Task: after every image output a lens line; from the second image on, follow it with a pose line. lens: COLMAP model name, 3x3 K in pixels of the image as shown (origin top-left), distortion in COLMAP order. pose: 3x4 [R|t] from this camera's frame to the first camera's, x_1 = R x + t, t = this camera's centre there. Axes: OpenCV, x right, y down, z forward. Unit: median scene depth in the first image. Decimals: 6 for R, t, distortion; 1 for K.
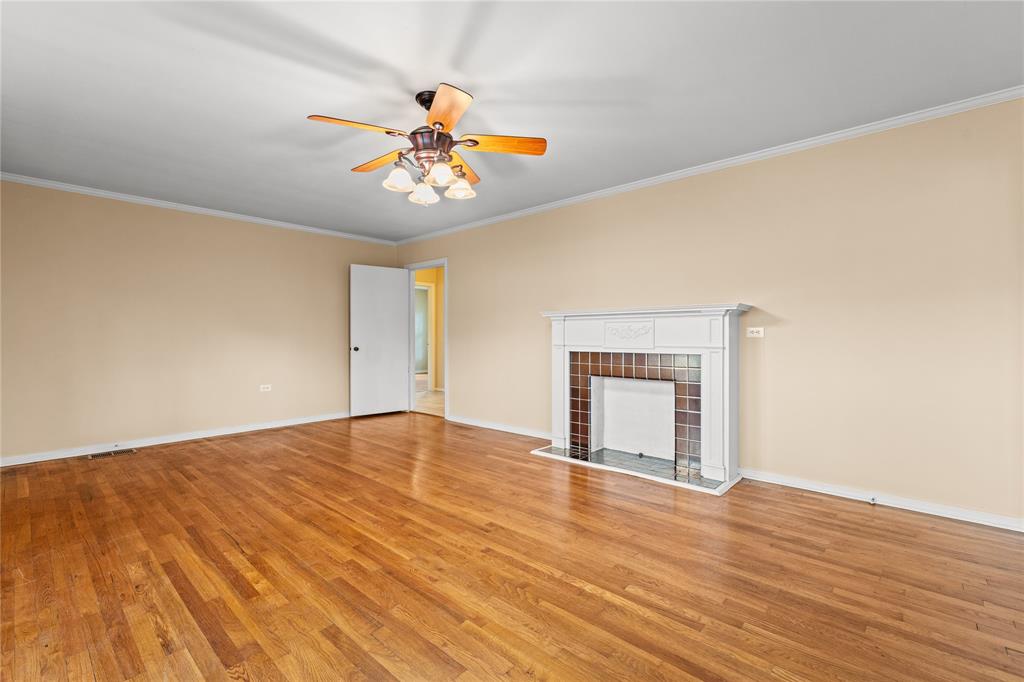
lens RADIAL K [[449.8, 0, 512.2], [0, 449.8, 338.5], [0, 0, 1]] dist [-0.000189, 0.002105]
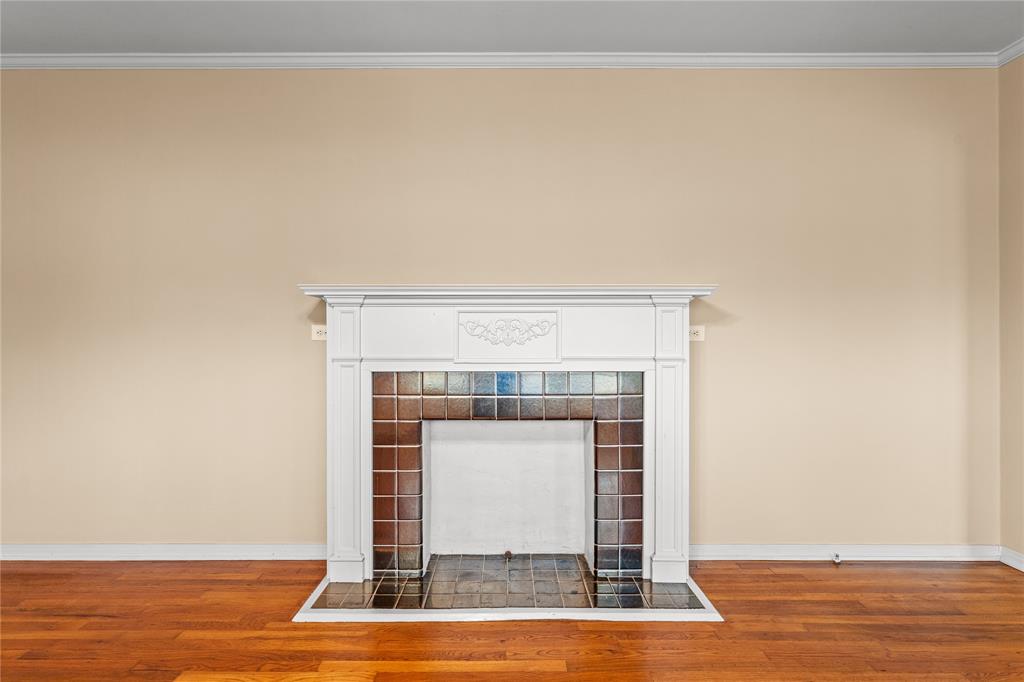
lens RADIAL K [[501.5, 0, 508.8], [0, 501.5, 345.0], [0, 0, 1]] dist [-0.000321, -0.000130]
pose [[0.746345, -0.002156, 0.665556, -0.147919], [0.002929, 0.999996, -0.000044, 0.001197], [-0.665553, 0.001982, 0.746348, 0.655386]]
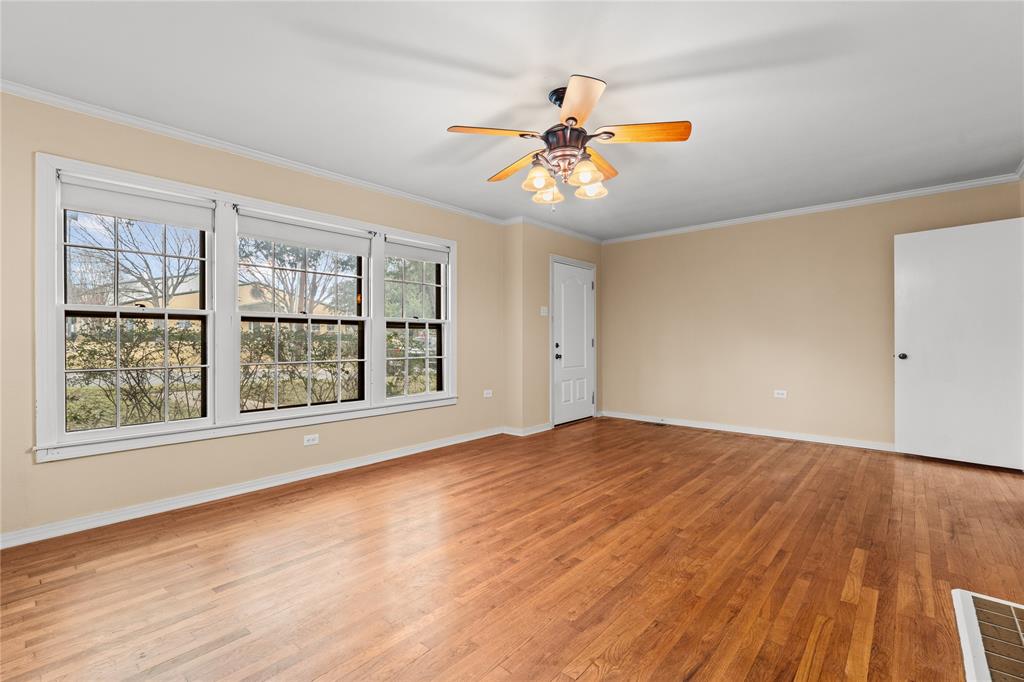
lens RADIAL K [[468.9, 0, 507.5], [0, 468.9, 342.8], [0, 0, 1]] dist [0.000903, -0.000251]
pose [[-0.000274, 0.010924, -0.999940, 0.650515], [-0.002660, 0.999937, 0.010925, -0.006231], [0.999996, 0.002663, -0.000245, 0.678355]]
